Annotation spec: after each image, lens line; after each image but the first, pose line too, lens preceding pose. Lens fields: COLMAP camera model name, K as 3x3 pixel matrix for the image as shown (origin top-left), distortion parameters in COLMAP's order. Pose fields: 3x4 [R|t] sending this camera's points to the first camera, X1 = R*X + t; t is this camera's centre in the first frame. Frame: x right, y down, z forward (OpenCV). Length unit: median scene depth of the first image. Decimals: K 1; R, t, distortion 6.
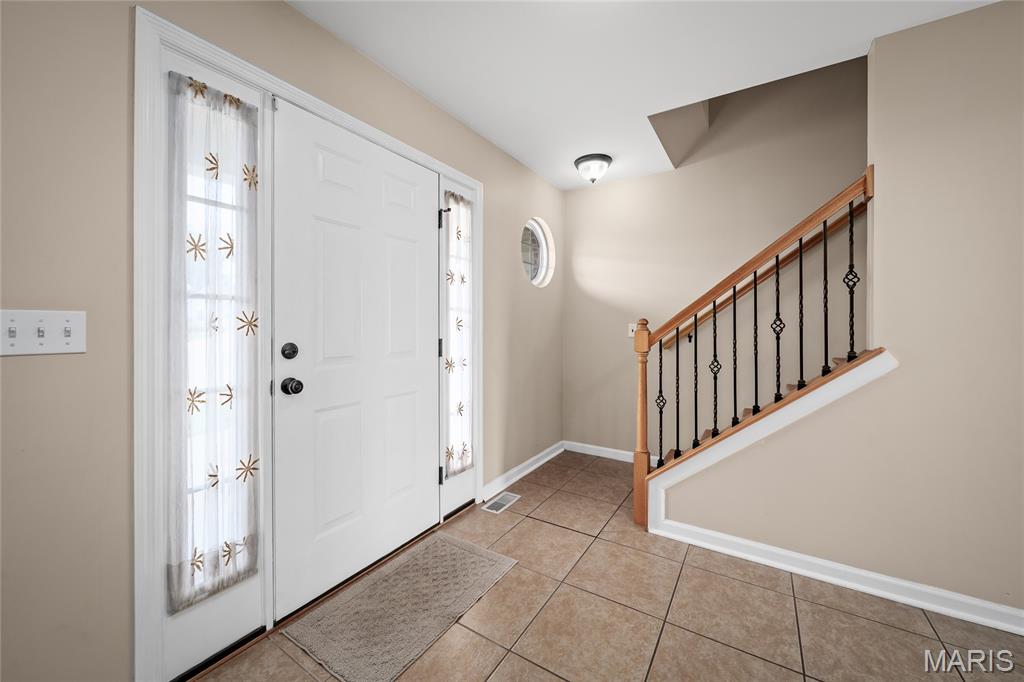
lens RADIAL K [[394.6, 0, 508.2], [0, 394.6, 324.7], [0, 0, 1]] dist [0.000011, 0.000004]
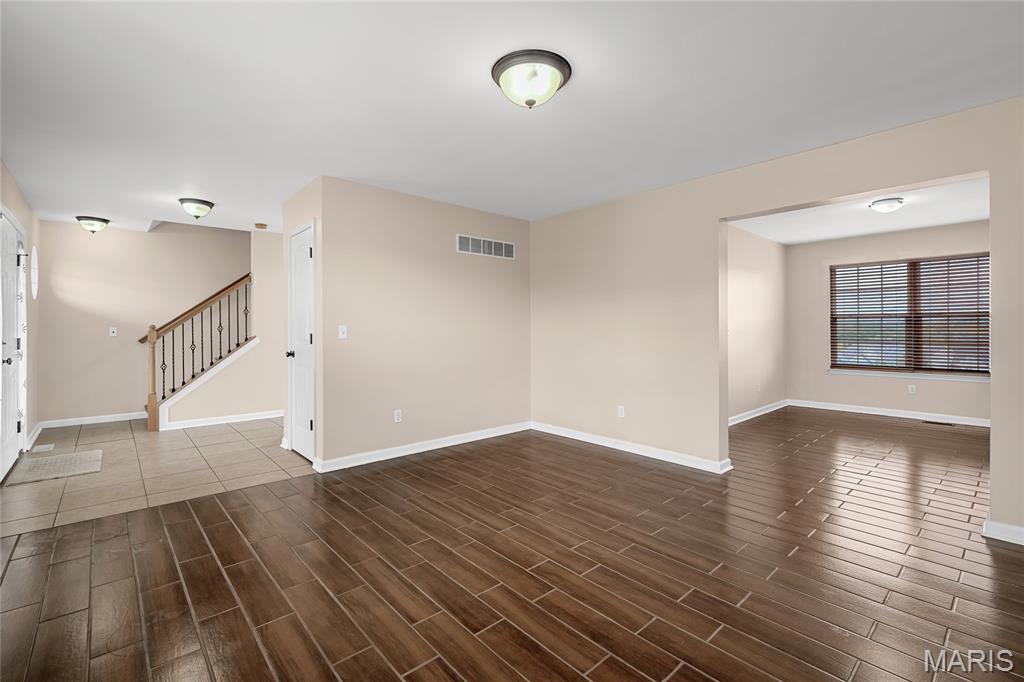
lens RADIAL K [[443.5, 0, 511.7], [0, 443.5, 329.9], [0, 0, 1]] dist [-0.002593, -0.000298]
pose [[0.264515, -0.004760, 0.964370, -1.349809], [-0.000188, 0.999988, 0.004988, -0.003239], [-0.964381, -0.001501, 0.264511, -1.336661]]
